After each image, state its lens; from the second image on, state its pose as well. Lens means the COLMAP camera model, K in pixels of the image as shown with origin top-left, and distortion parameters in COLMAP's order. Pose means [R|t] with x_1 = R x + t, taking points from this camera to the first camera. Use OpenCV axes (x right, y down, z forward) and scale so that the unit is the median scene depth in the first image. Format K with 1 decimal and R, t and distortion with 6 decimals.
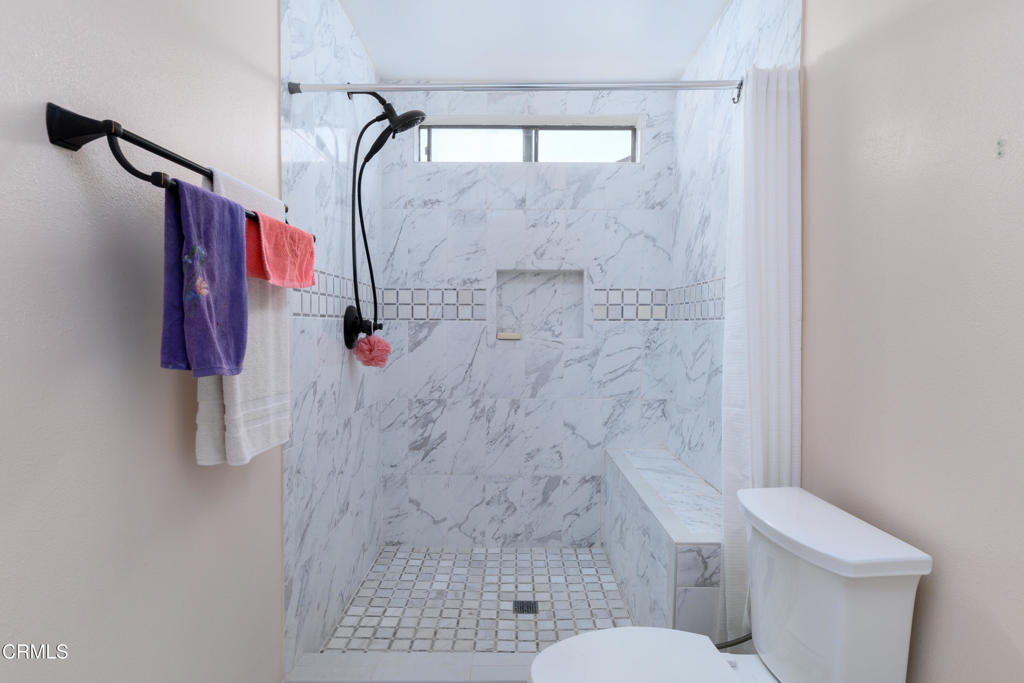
lens RADIAL K [[535.8, 0, 517.4], [0, 535.8, 349.4], [0, 0, 1]] dist [0.002483, -0.000256]
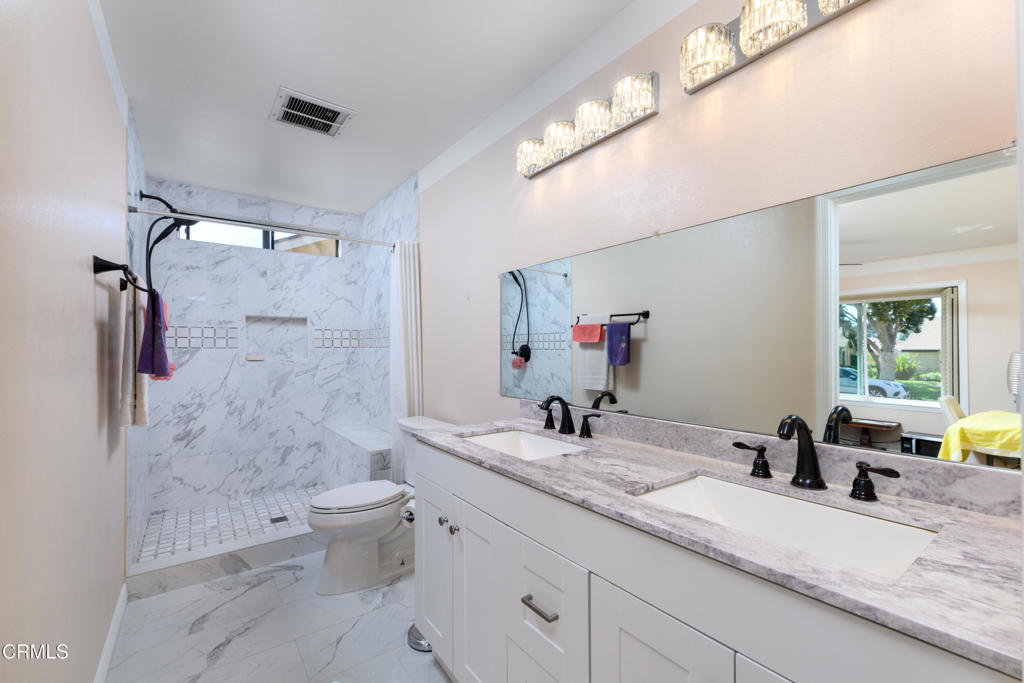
lens RADIAL K [[440.8, 0, 519.7], [0, 440.8, 350.6], [0, 0, 1]] dist [0.003023, -0.000262]
pose [[0.797452, -0.010236, 0.603295, -0.176144], [0.035683, 0.998906, -0.030219, 0.018675], [-0.602326, 0.045626, 0.796945, -0.478364]]
